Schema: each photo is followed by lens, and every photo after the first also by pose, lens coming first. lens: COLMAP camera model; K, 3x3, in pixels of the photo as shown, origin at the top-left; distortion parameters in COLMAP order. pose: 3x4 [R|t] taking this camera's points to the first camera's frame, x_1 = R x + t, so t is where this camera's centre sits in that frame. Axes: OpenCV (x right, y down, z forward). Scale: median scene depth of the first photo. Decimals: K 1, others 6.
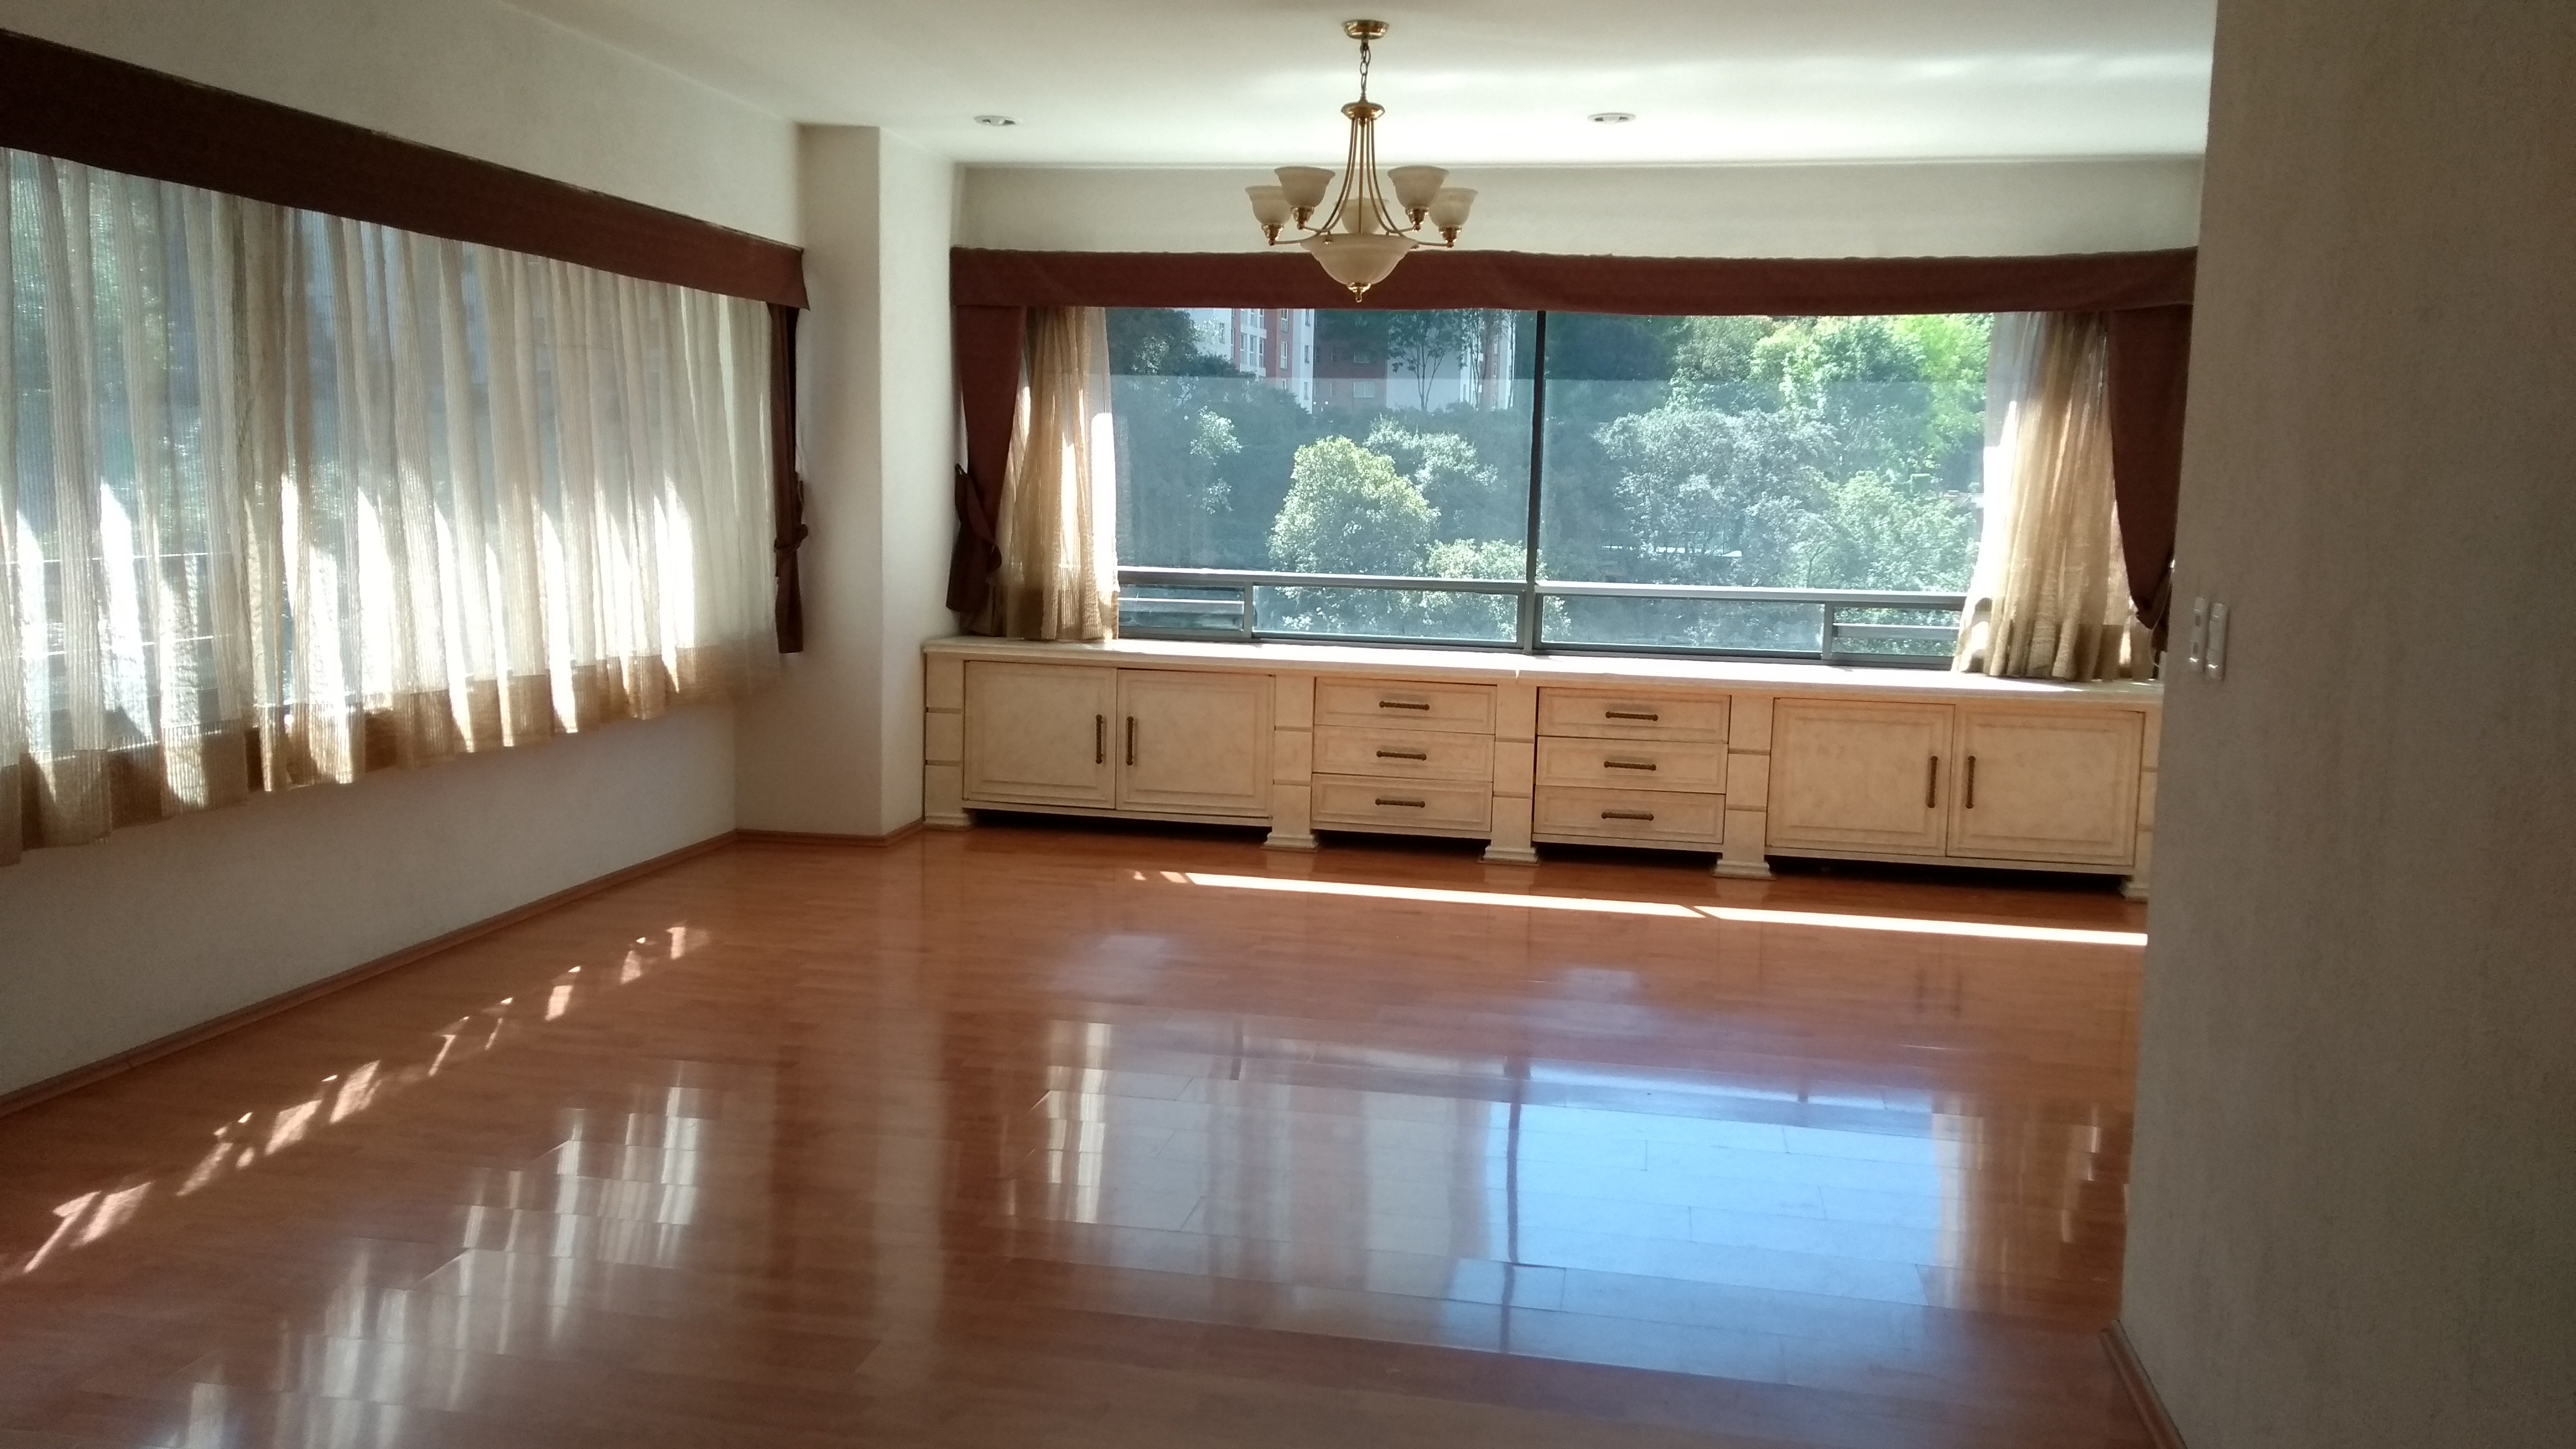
lens RADIAL K [[1975.4, 0, 1294.1], [0, 1975.4, 674.5], [0, 0, 1]] dist [0.048284, -0.149237]
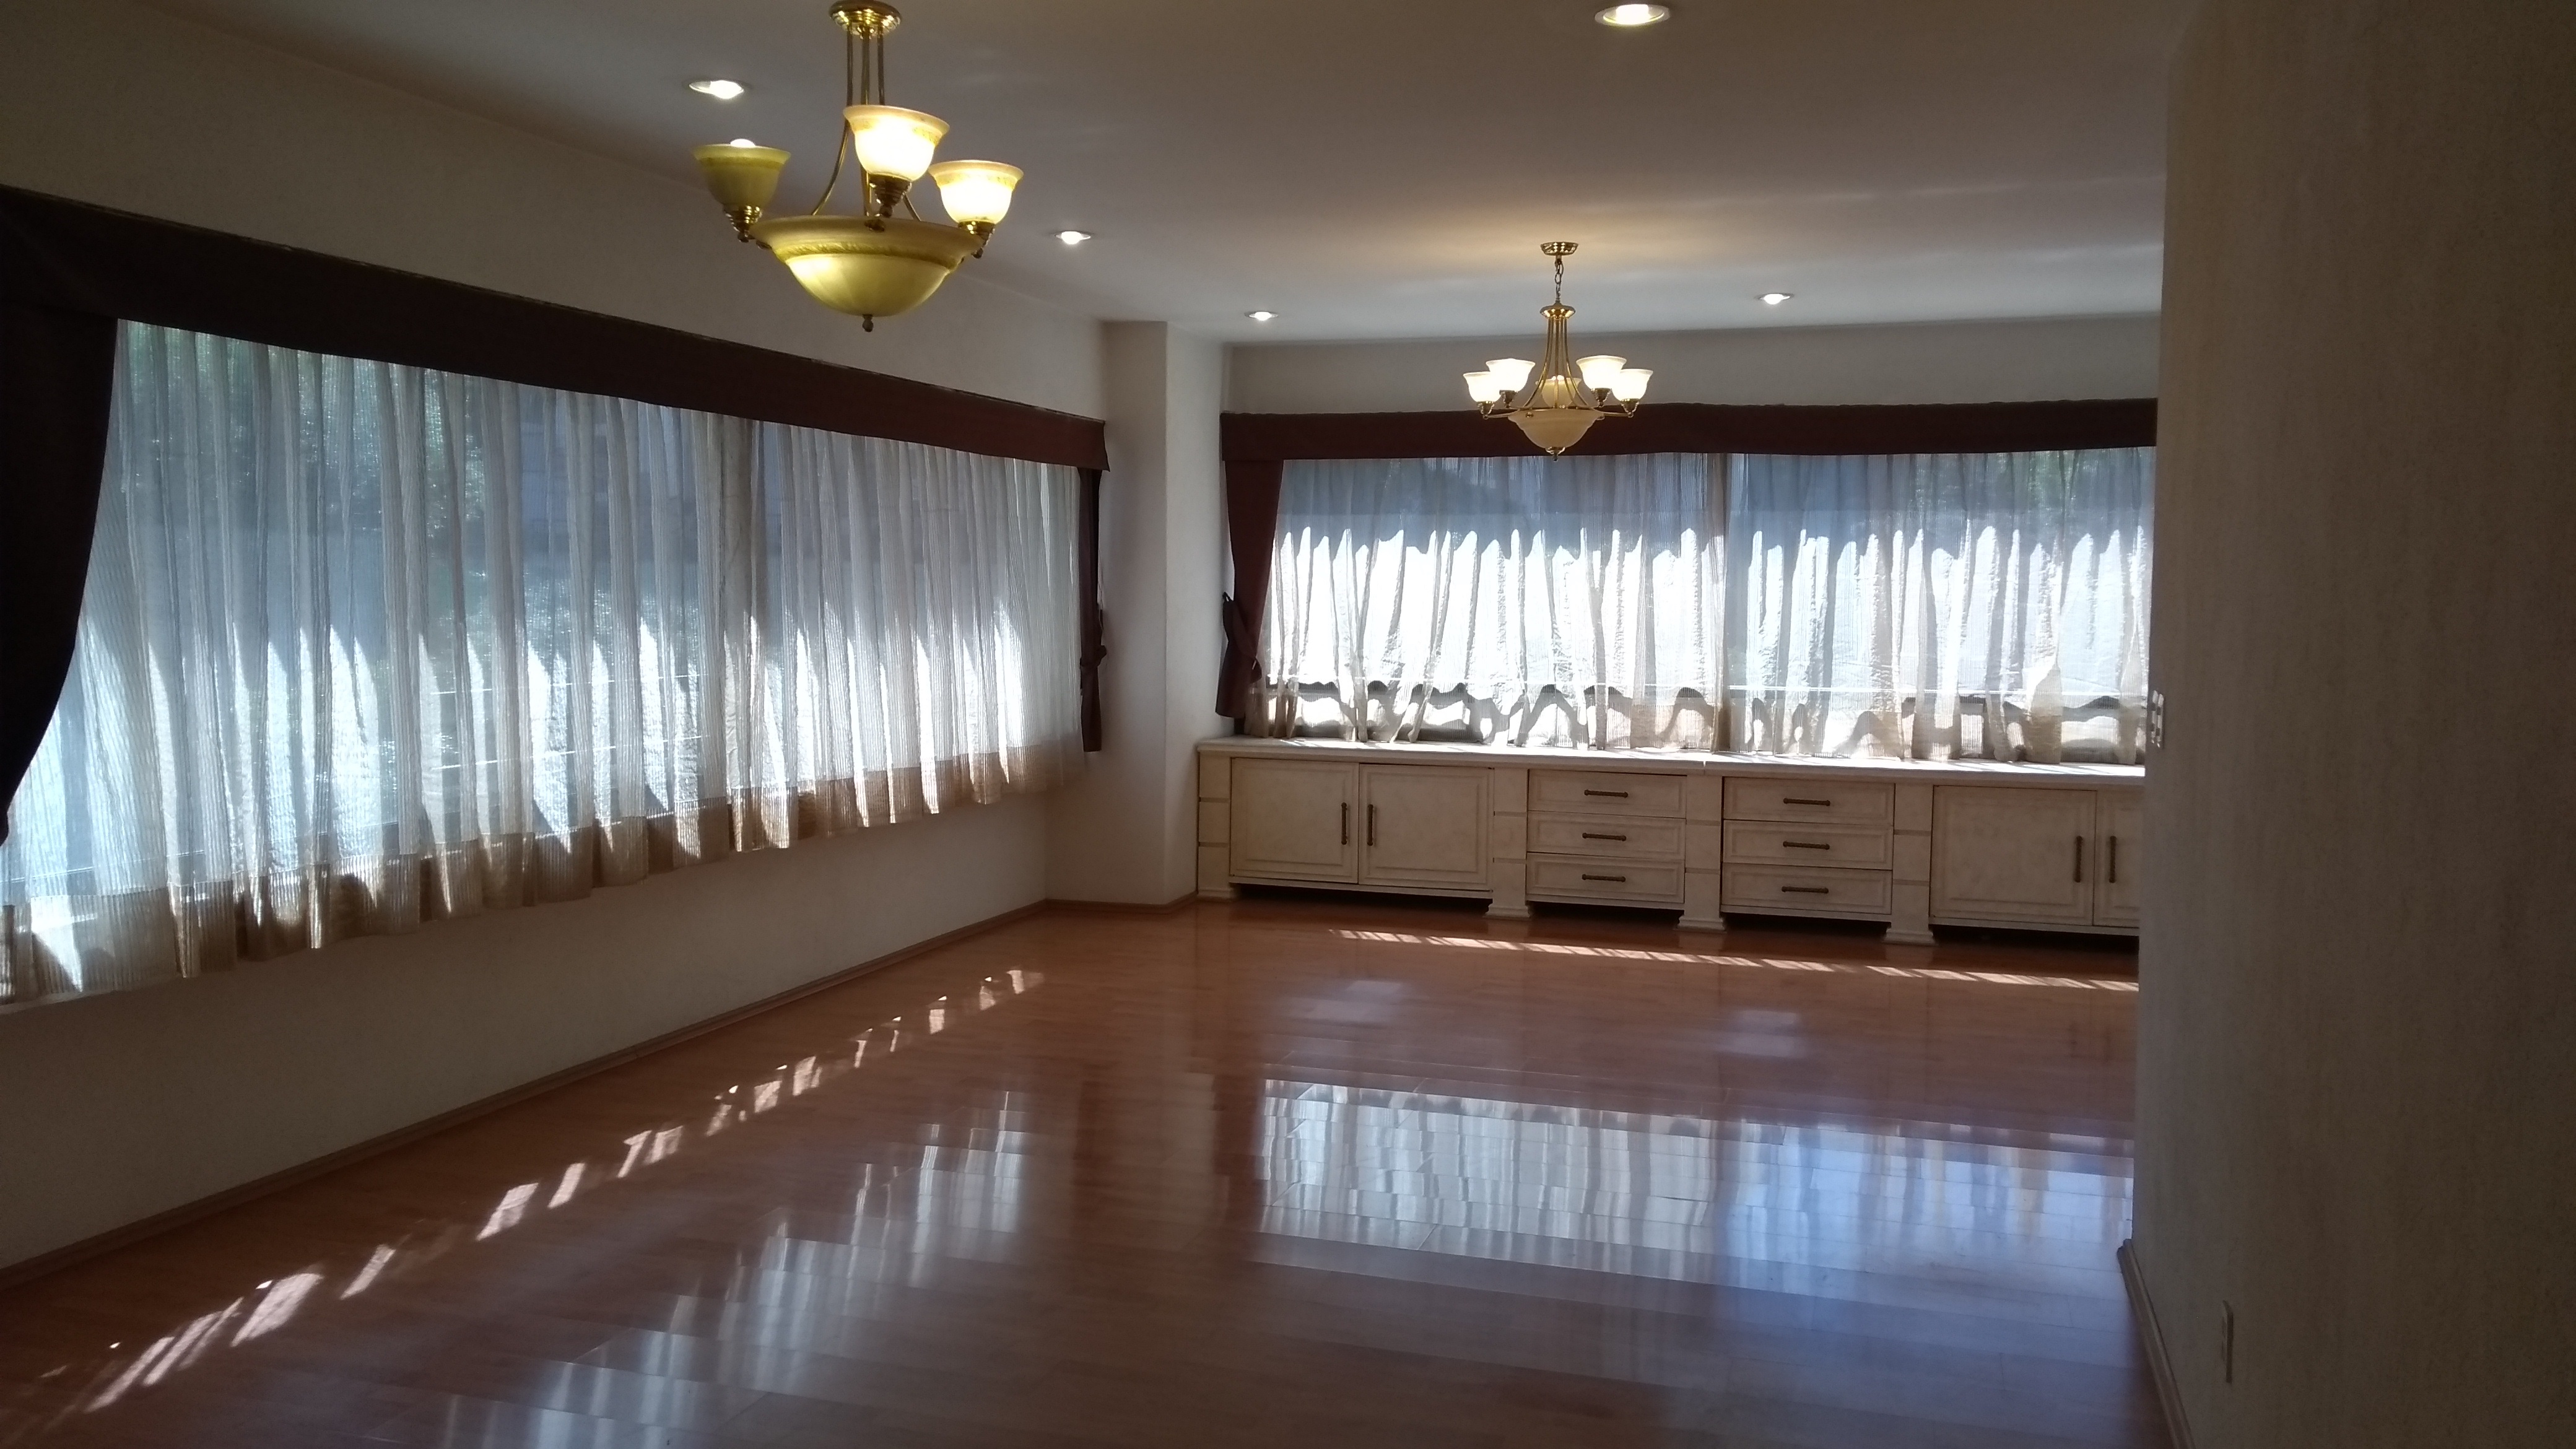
lens RADIAL K [[1975.4, 0, 1294.1], [0, 1975.4, 674.5], [0, 0, 1]] dist [0.048284, -0.149237]
pose [[0.993783, -0.011411, -0.110752, 0.004065], [0.005253, 0.998432, -0.055733, 0.012134], [0.111214, 0.054805, 0.992284, -0.225881]]
